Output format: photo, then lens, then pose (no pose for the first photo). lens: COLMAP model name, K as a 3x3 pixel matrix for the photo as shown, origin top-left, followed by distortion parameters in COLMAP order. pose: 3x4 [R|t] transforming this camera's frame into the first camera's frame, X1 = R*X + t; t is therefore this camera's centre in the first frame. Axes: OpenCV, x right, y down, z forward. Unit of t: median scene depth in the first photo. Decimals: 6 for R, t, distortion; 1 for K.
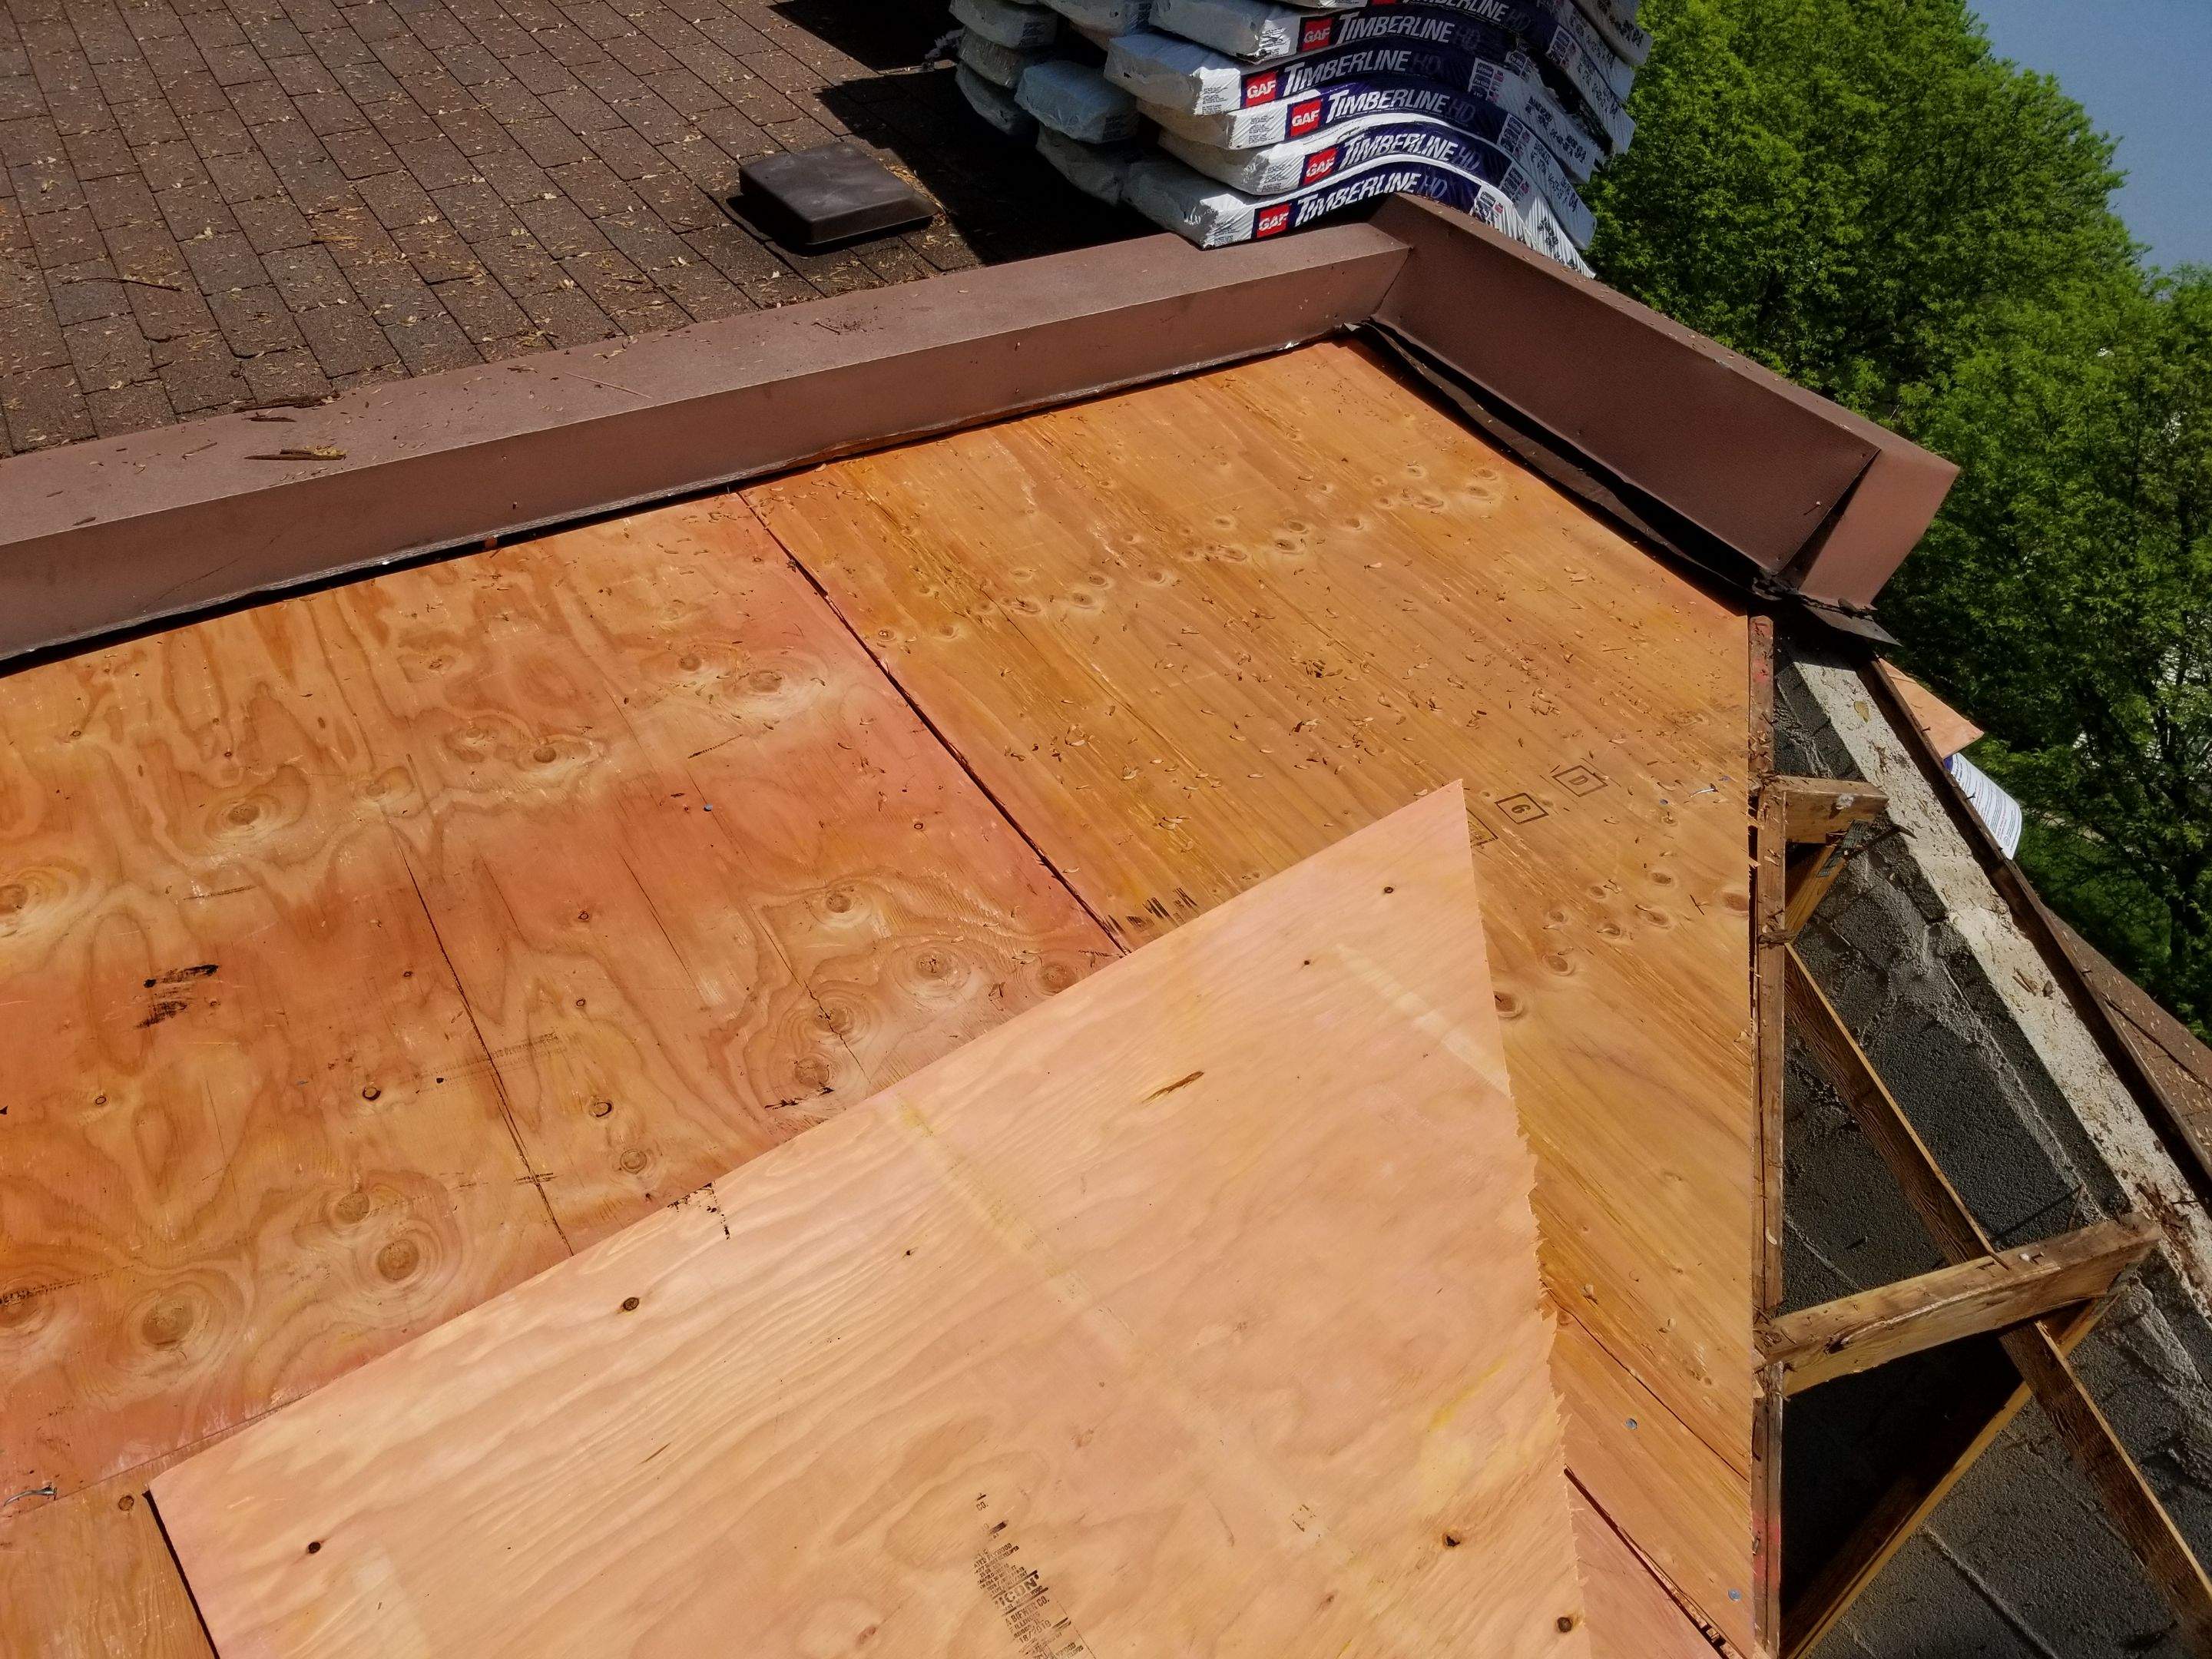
lens RADIAL K [[1727.1, 0, 988.0], [0, 1727.1, 821.0], [0, 0, 1]] dist [-0.007096, -0.007357]
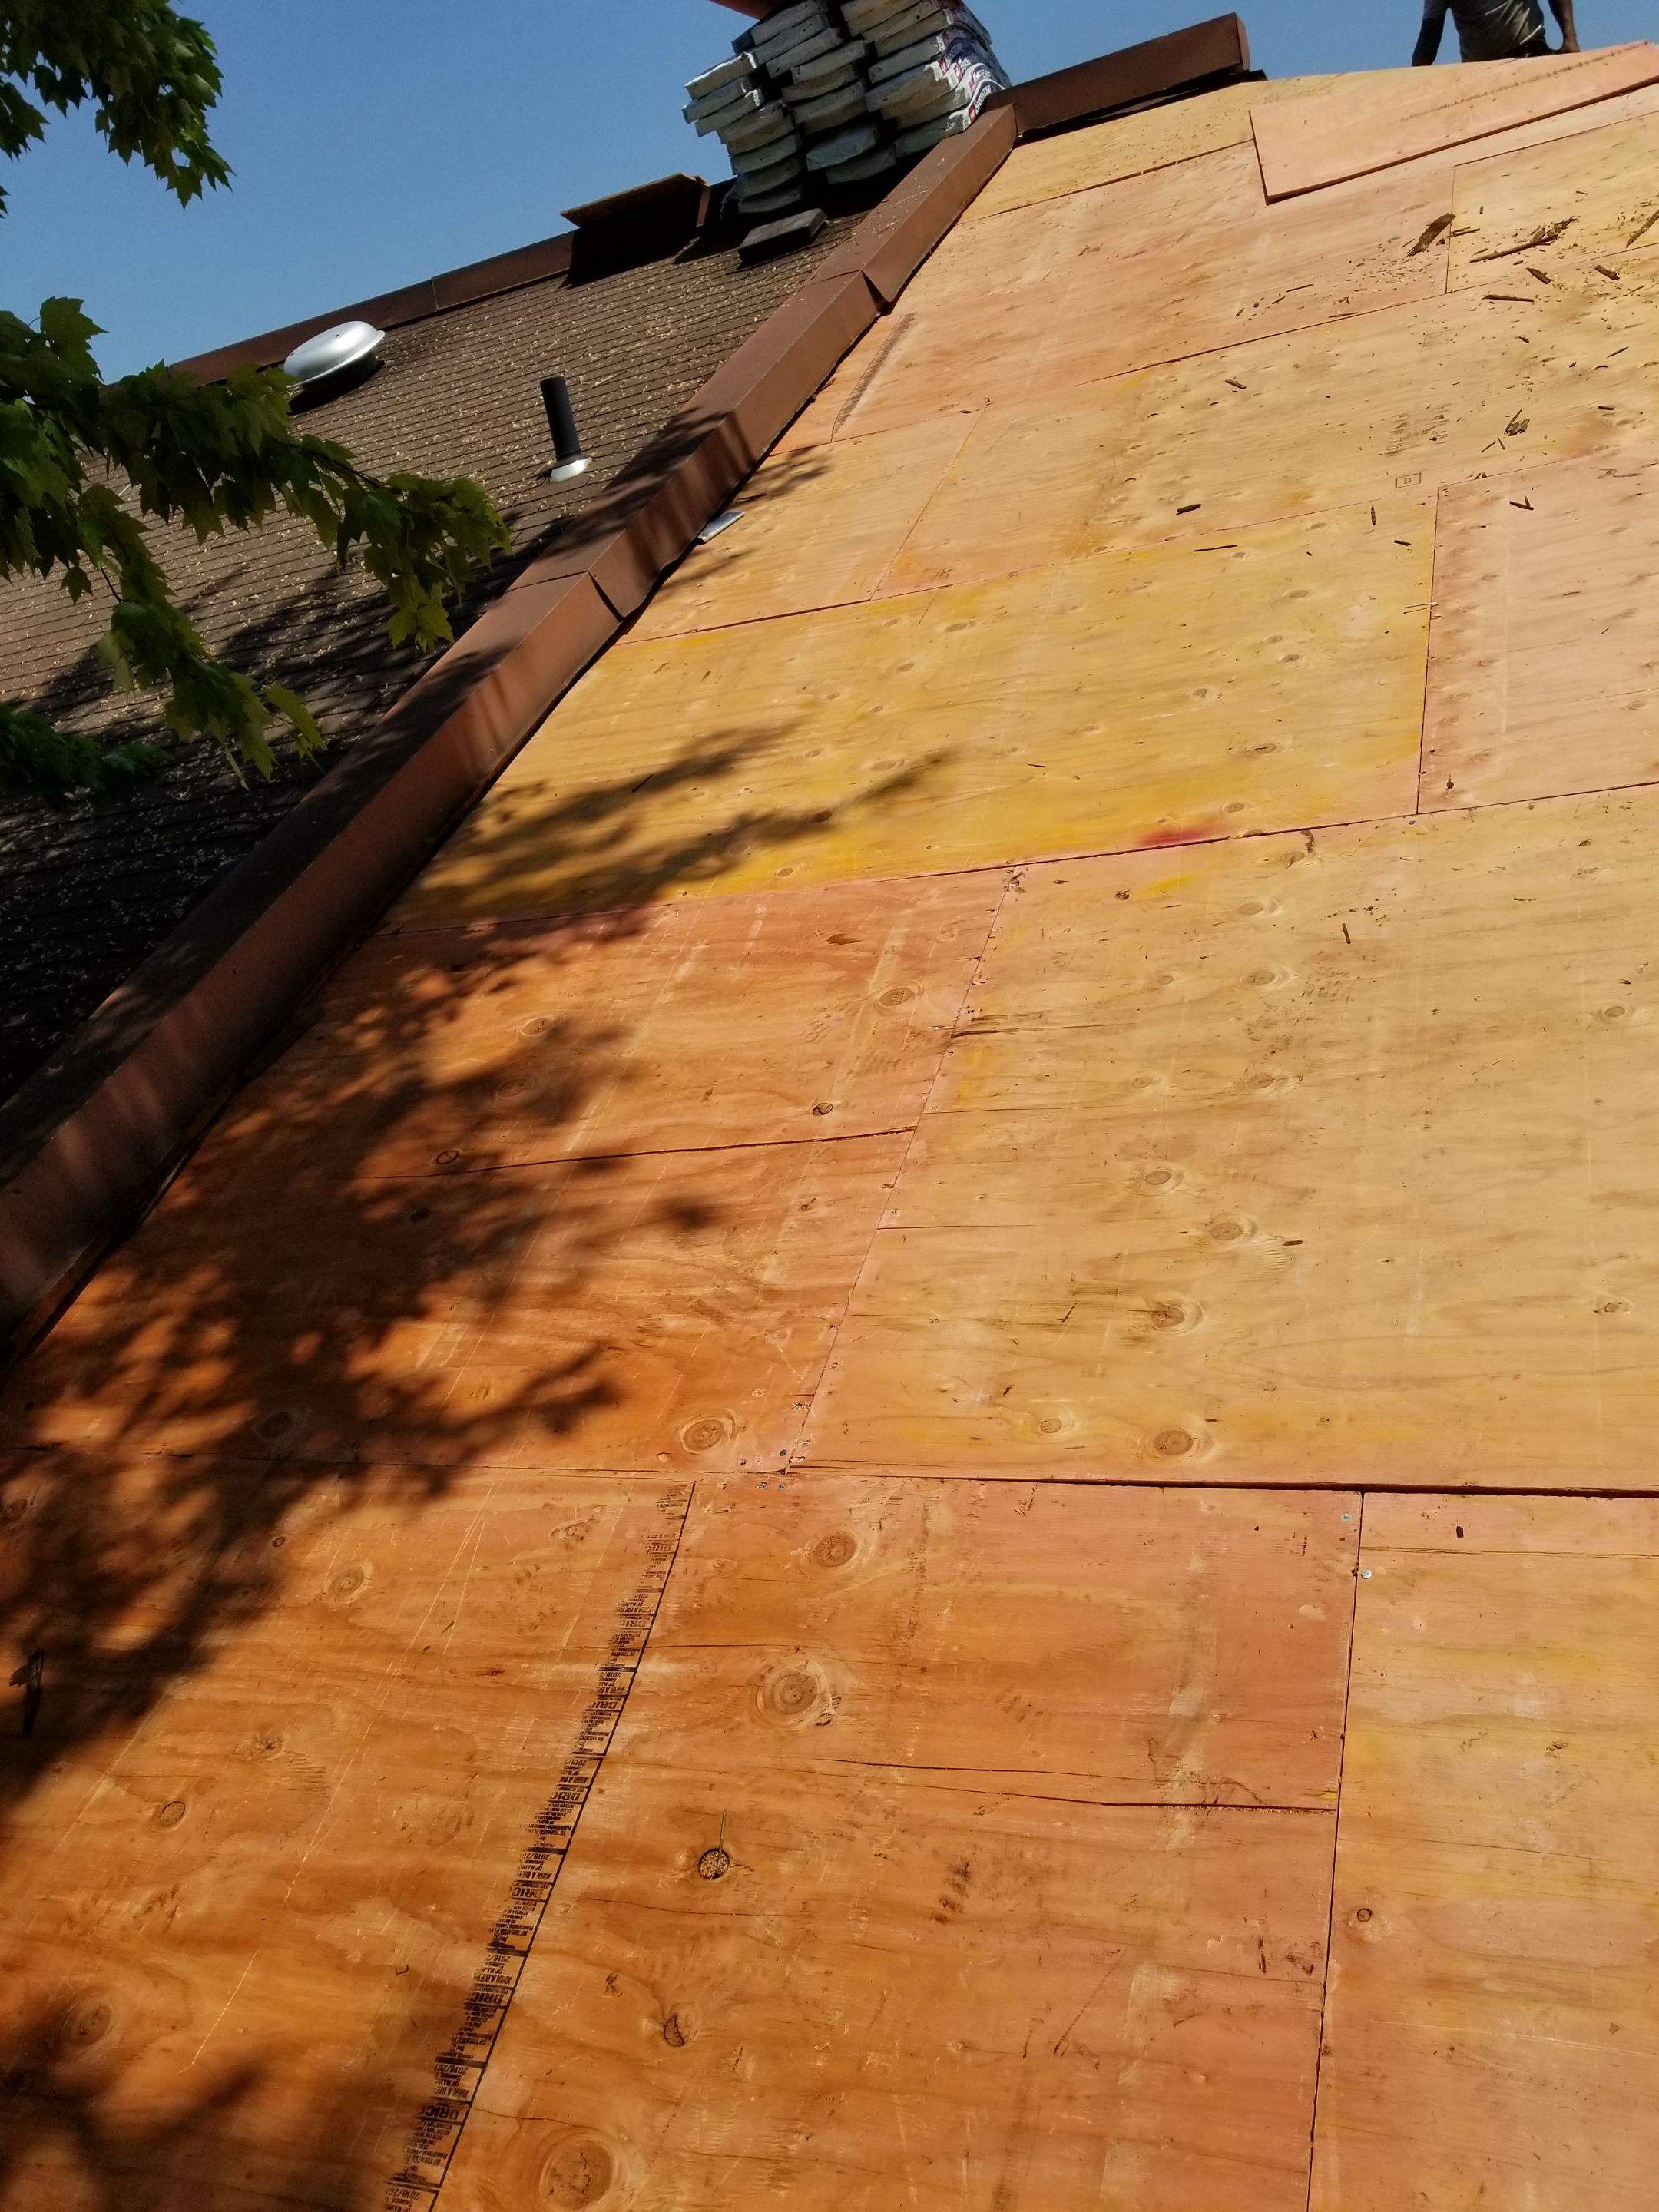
lens RADIAL K [[1787.7, 0, 786.8], [0, 1787.7, 1083.0], [0, 0, 1]] dist [-0.004906, -0.017364]
pose [[0.687396, -0.610149, 0.393961, -1.811571], [0.680403, 0.730736, -0.055459, 0.598870], [-0.254043, 0.306174, 0.917453, -0.795909]]
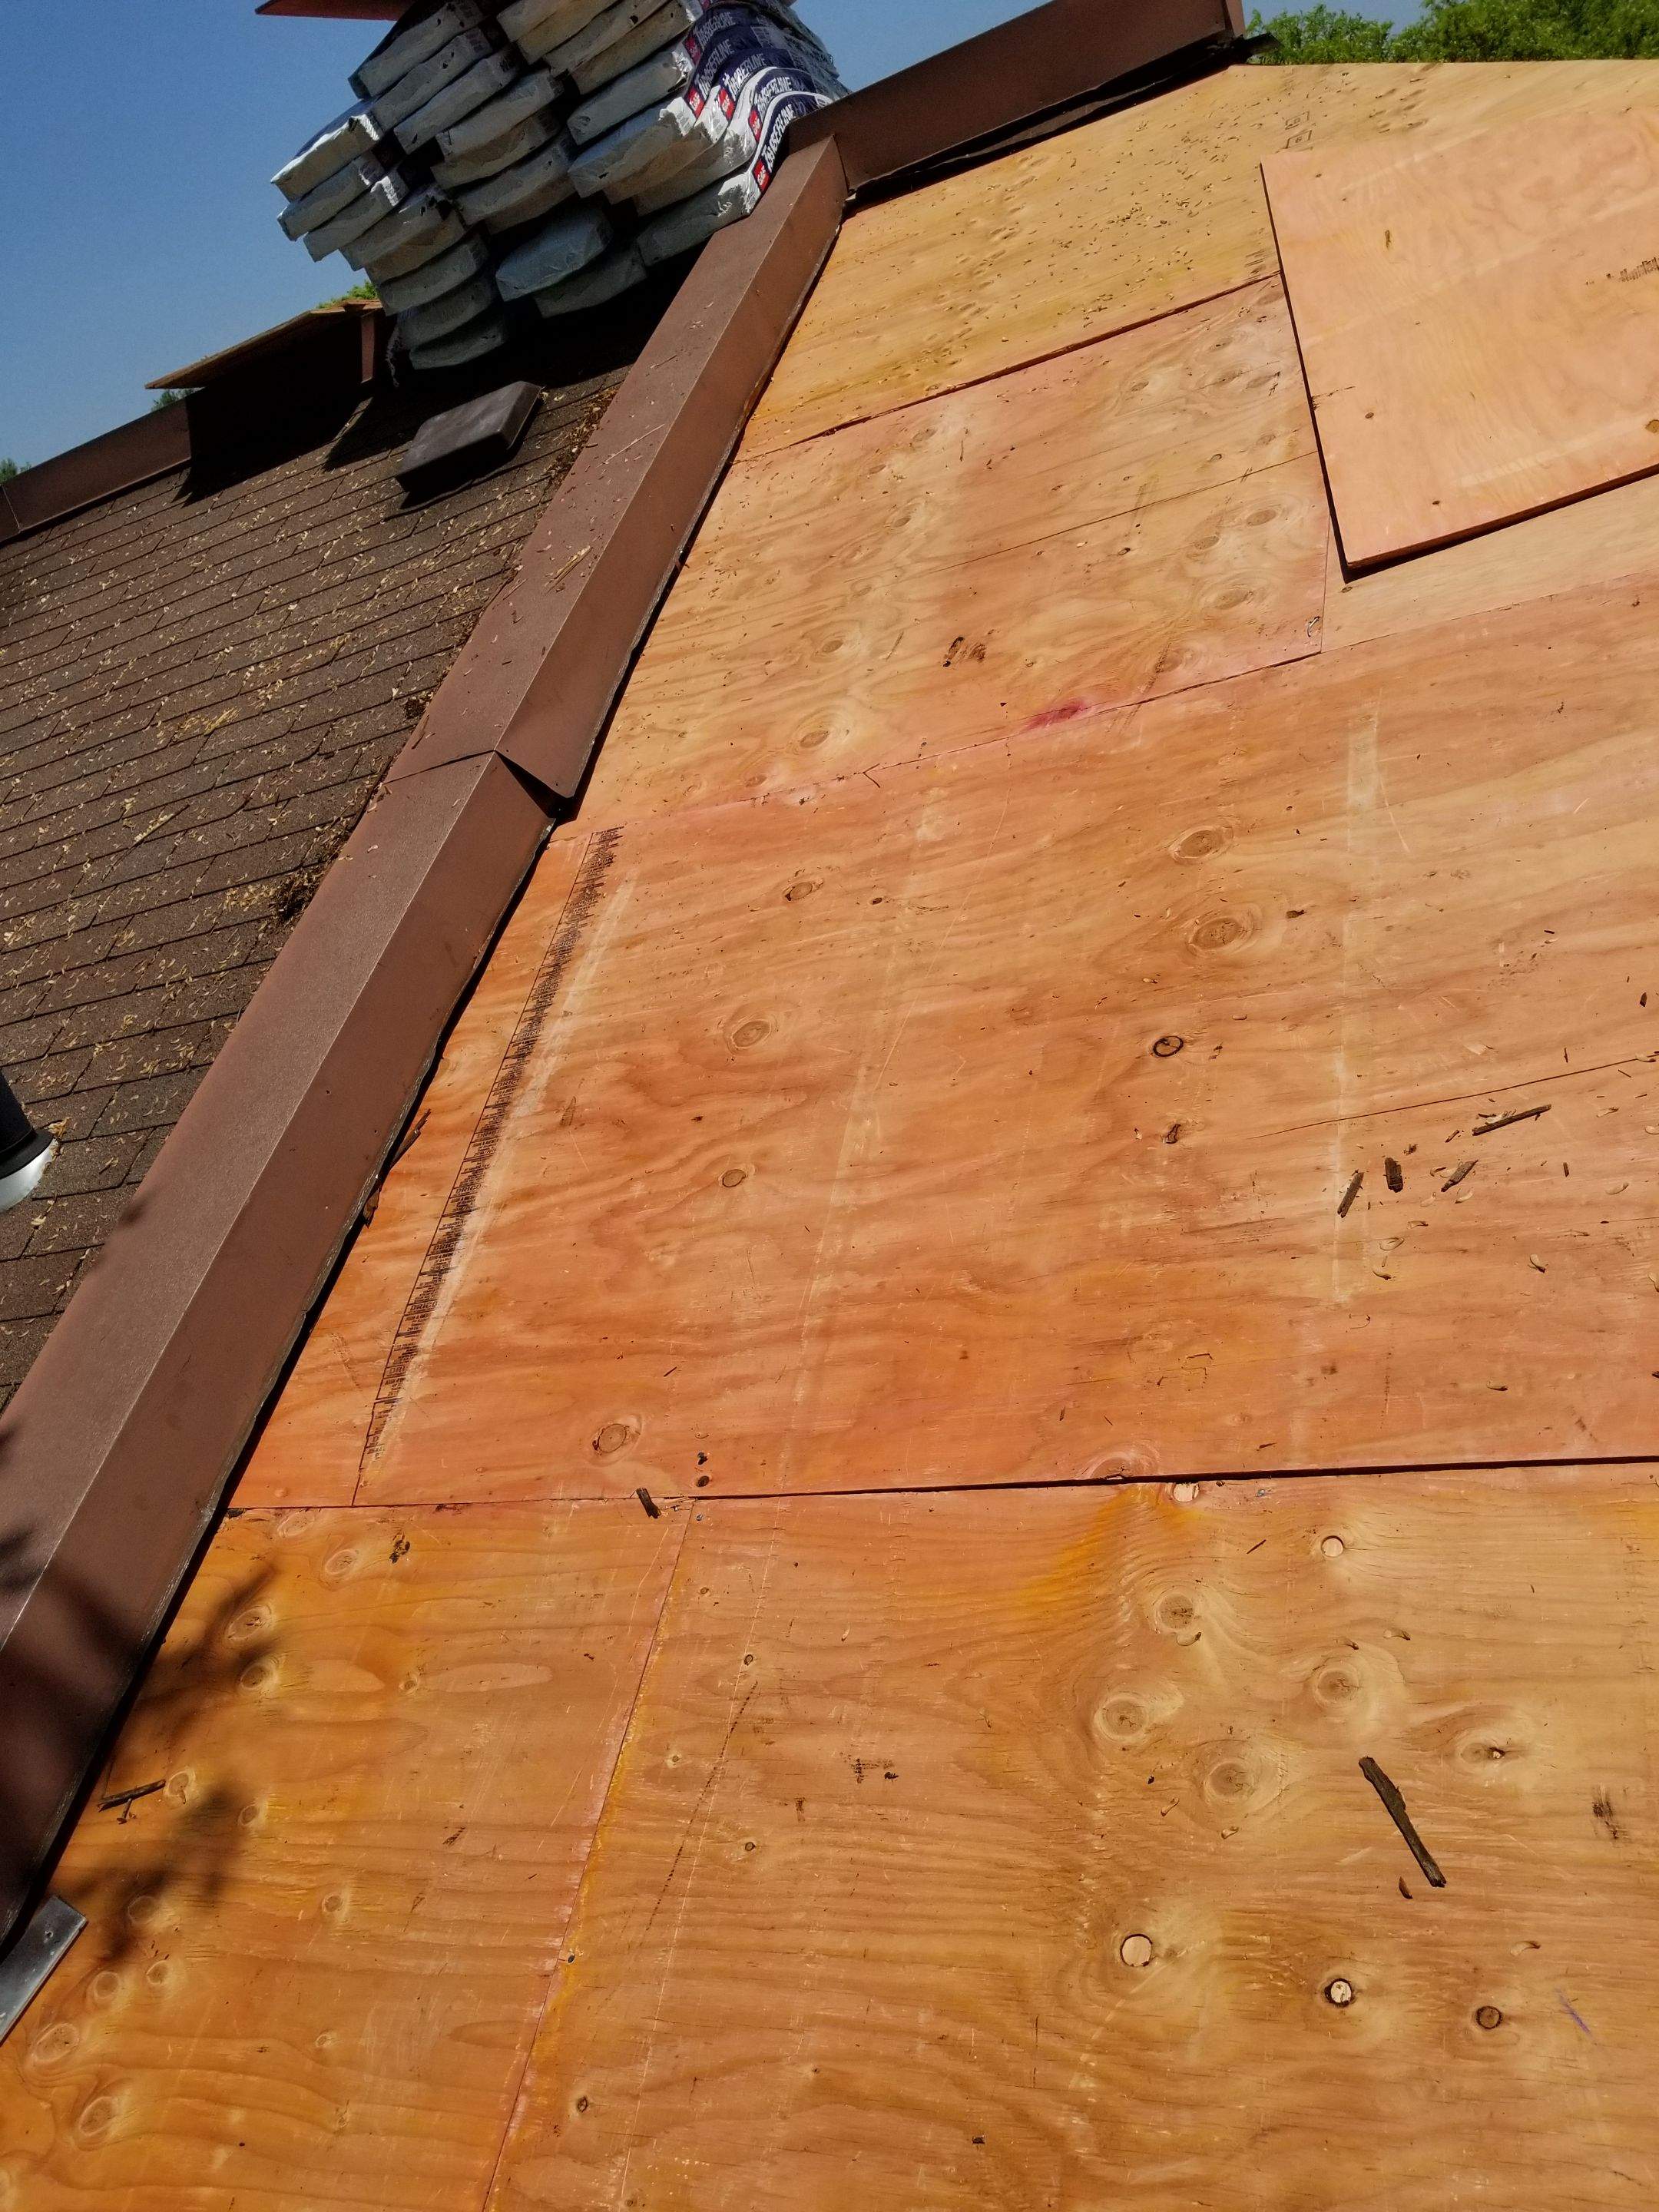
lens RADIAL K [[1808.9, 0, 829.5], [0, 1808.9, 1106.0], [0, 0, 1]] dist [-0.008451, -0.003618]
pose [[0.602289, -0.738594, 0.302863, -0.772554], [0.773122, 0.634192, 0.009139, 0.144257], [-0.198823, 0.228645, 0.952990, -0.194648]]
